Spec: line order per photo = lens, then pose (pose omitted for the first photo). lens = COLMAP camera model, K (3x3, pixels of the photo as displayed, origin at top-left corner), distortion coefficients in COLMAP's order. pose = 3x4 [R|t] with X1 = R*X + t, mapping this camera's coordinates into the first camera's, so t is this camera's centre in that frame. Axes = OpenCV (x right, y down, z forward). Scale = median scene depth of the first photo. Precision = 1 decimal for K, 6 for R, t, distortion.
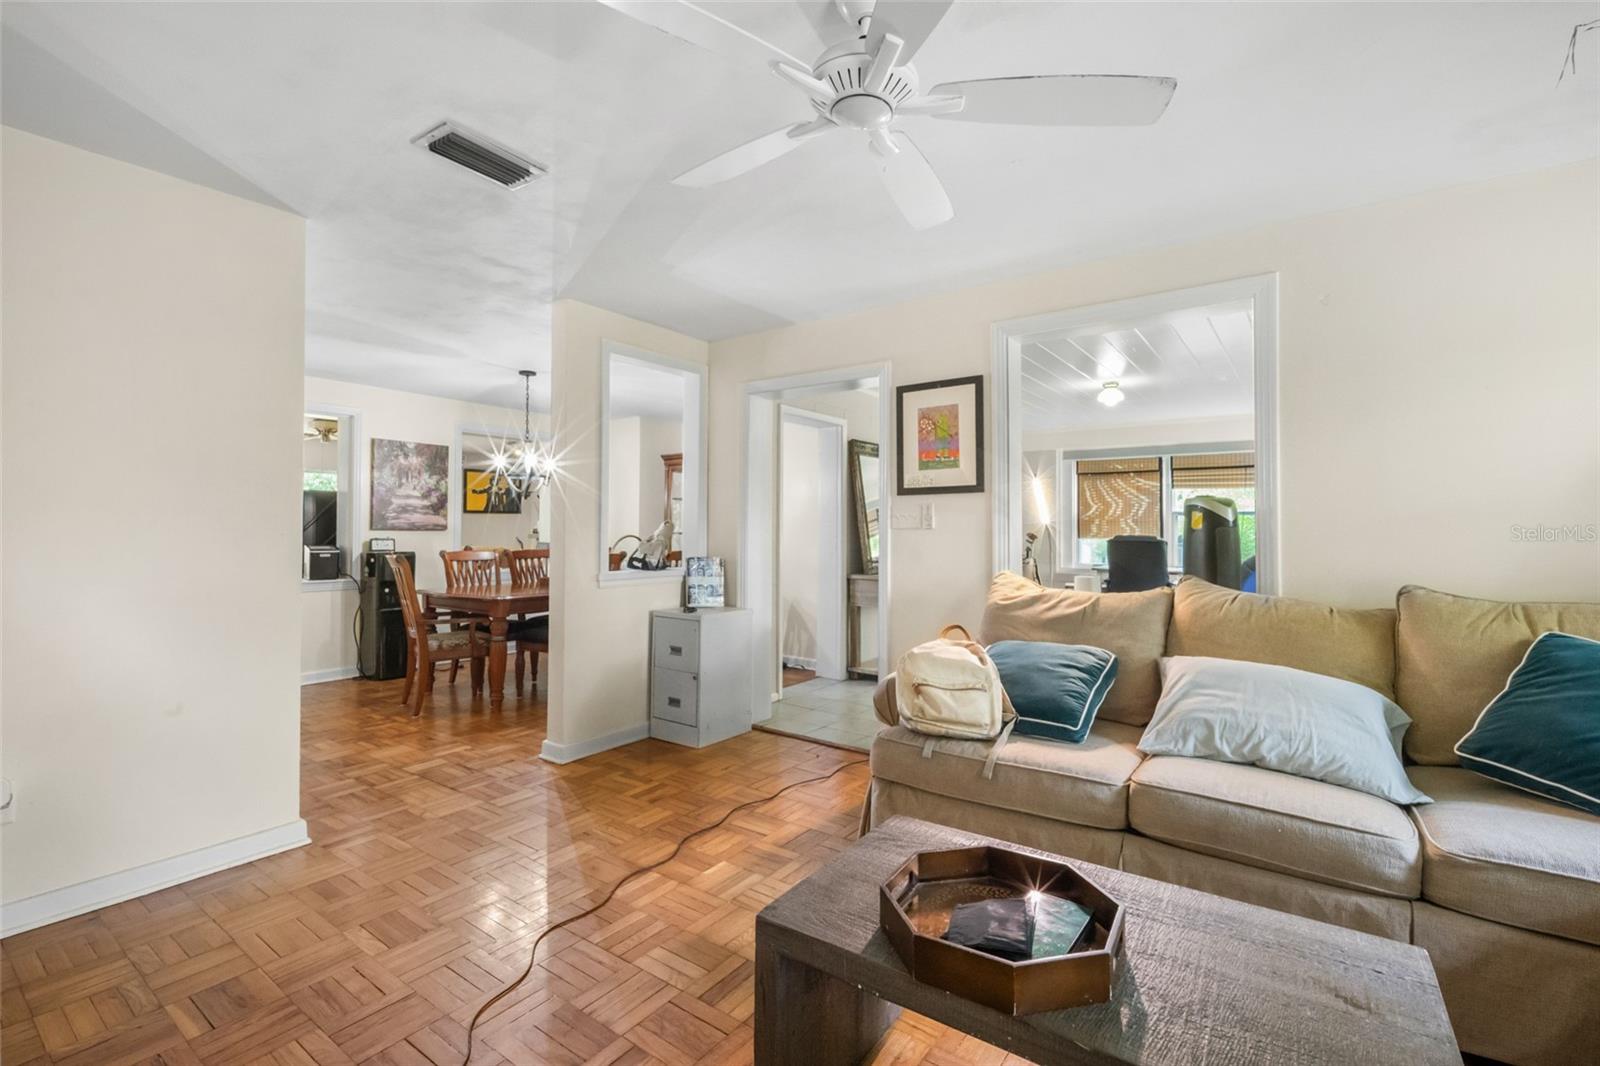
lens RADIAL K [[693.4, 0, 797.5], [0, 693.4, 515.0], [0, 0, 1]] dist [-0.000087, 0.000042]
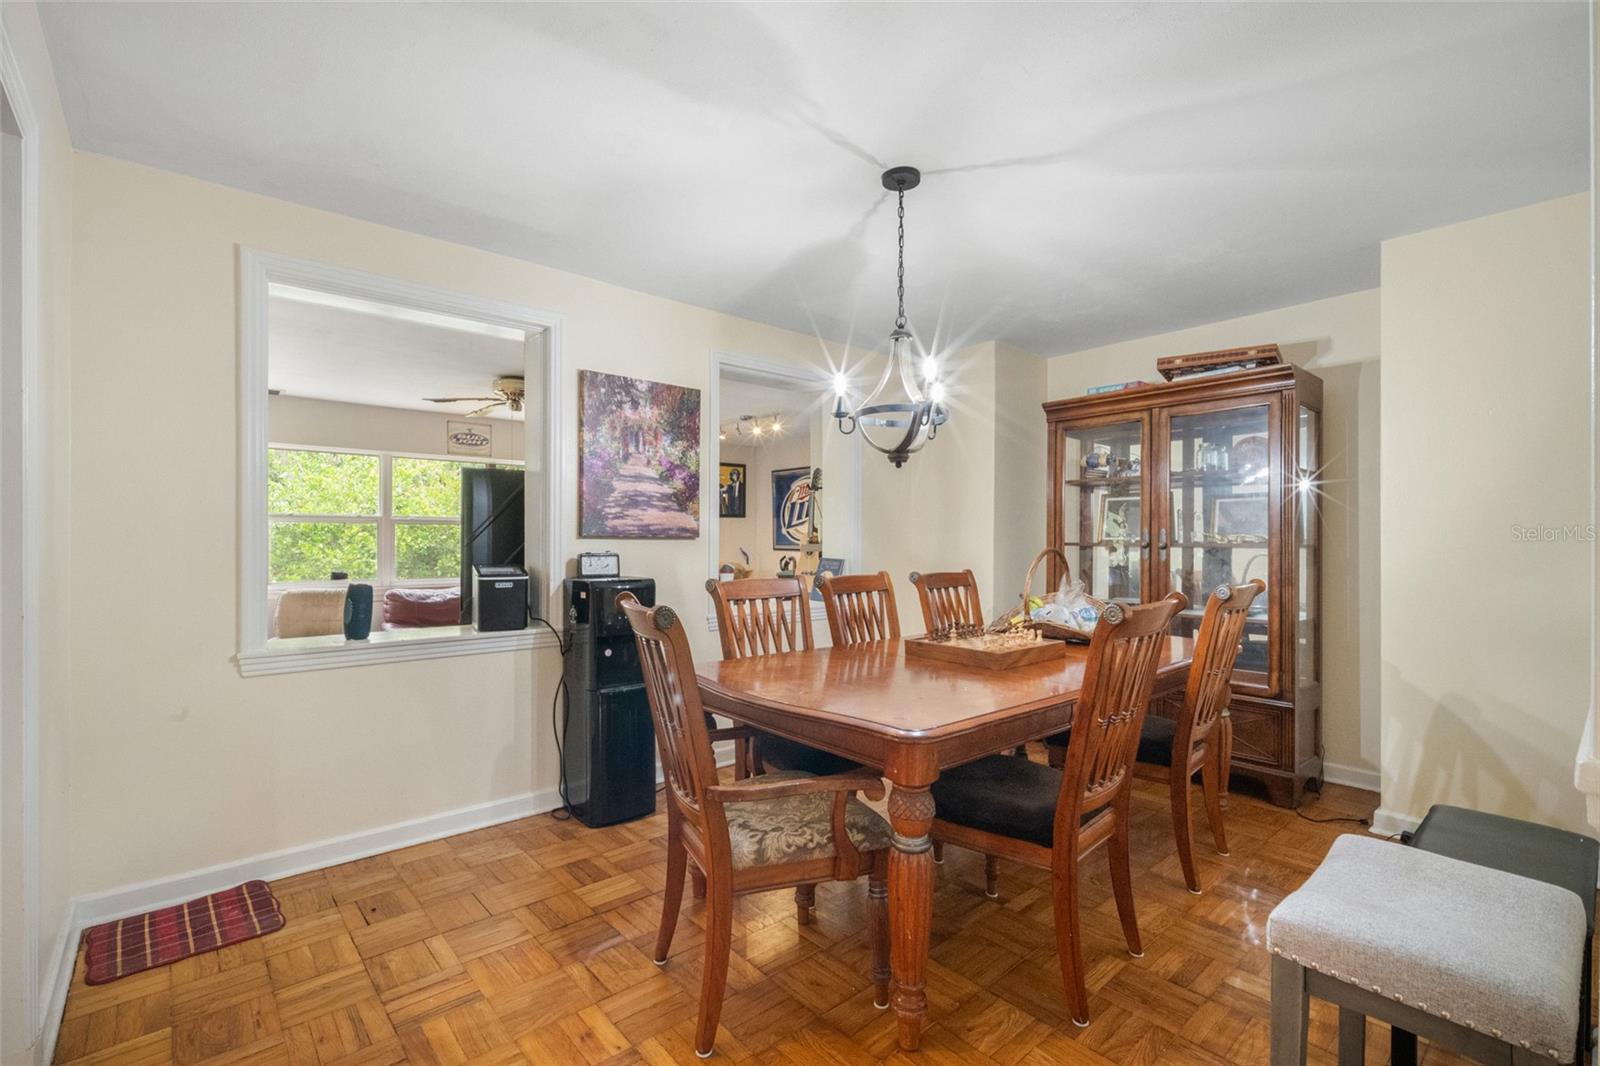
lens RADIAL K [[702.1, 0, 802.6], [0, 702.1, 531.3], [0, 0, 1]] dist [-0.000412, 0.000009]
pose [[0.975140, -0.001894, -0.221583, -0.317161], [0.004384, 0.999933, 0.010747, 0.010863], [0.221548, -0.011452, 0.975082, 0.493360]]
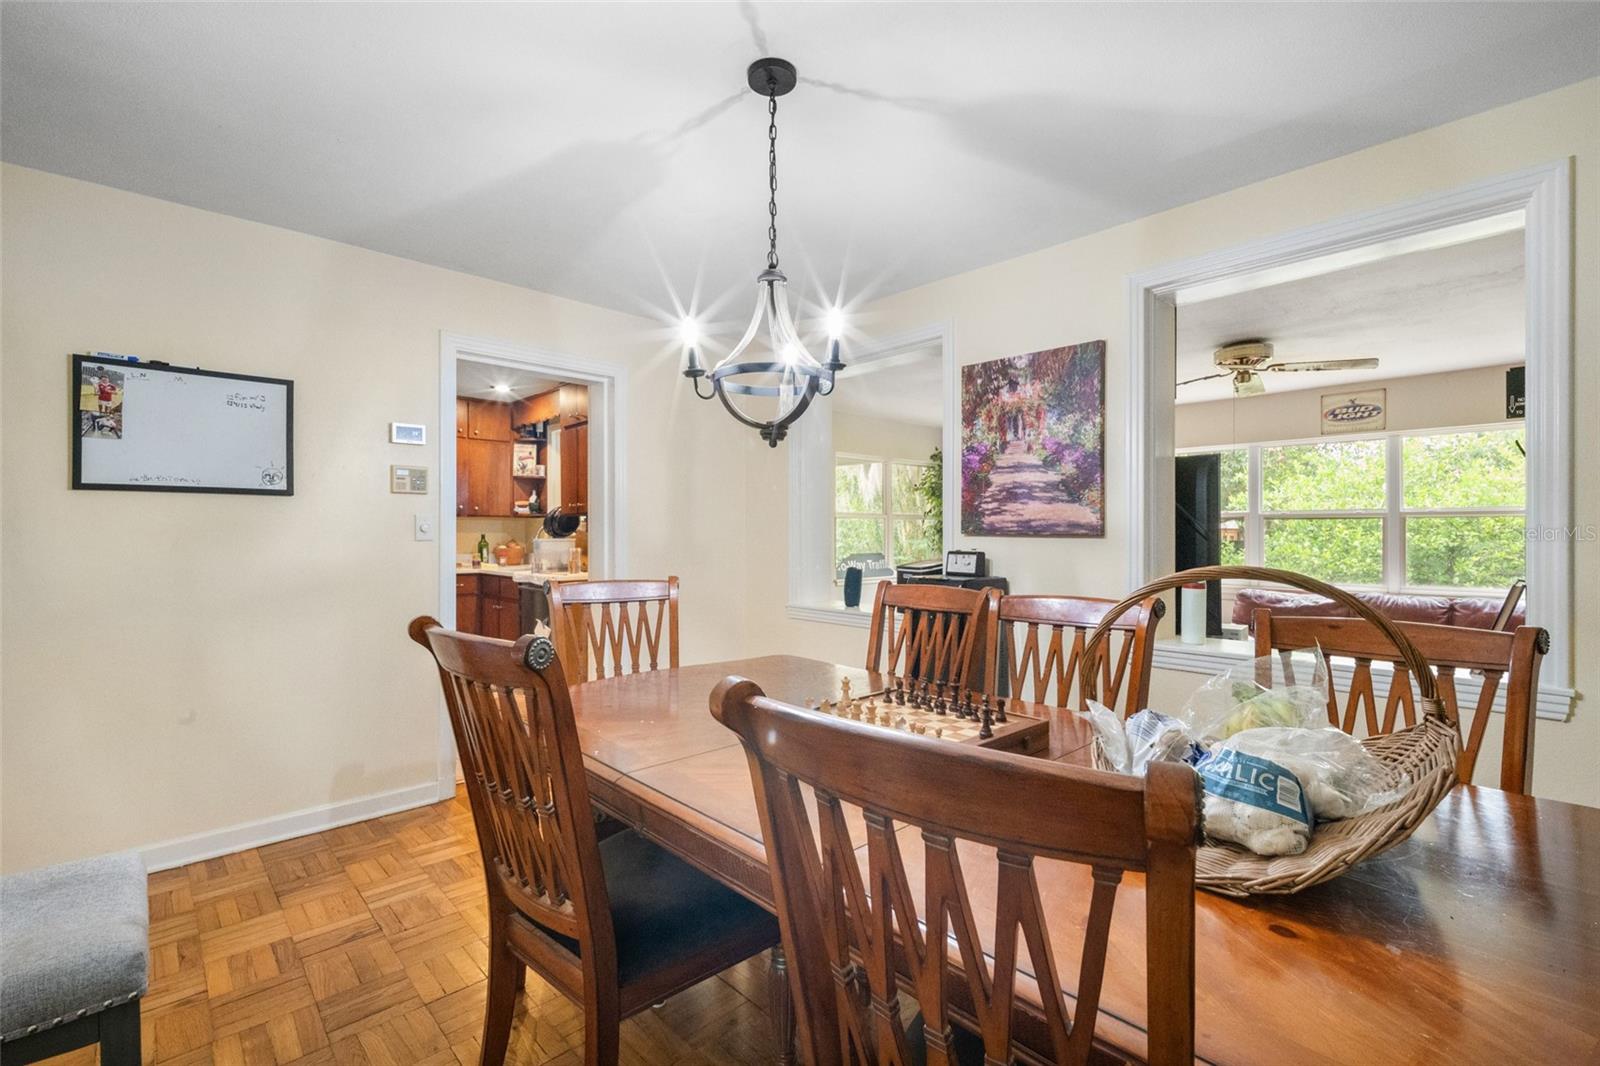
lens RADIAL K [[702.1, 0, 802.6], [0, 702.1, 531.3], [0, 0, 1]] dist [-0.000412, 0.000009]
pose [[-0.195804, -0.001442, -0.980642, -0.046533], [0.018299, 0.999819, -0.005124, 0.018620], [0.980472, -0.018948, -0.195742, 0.970311]]
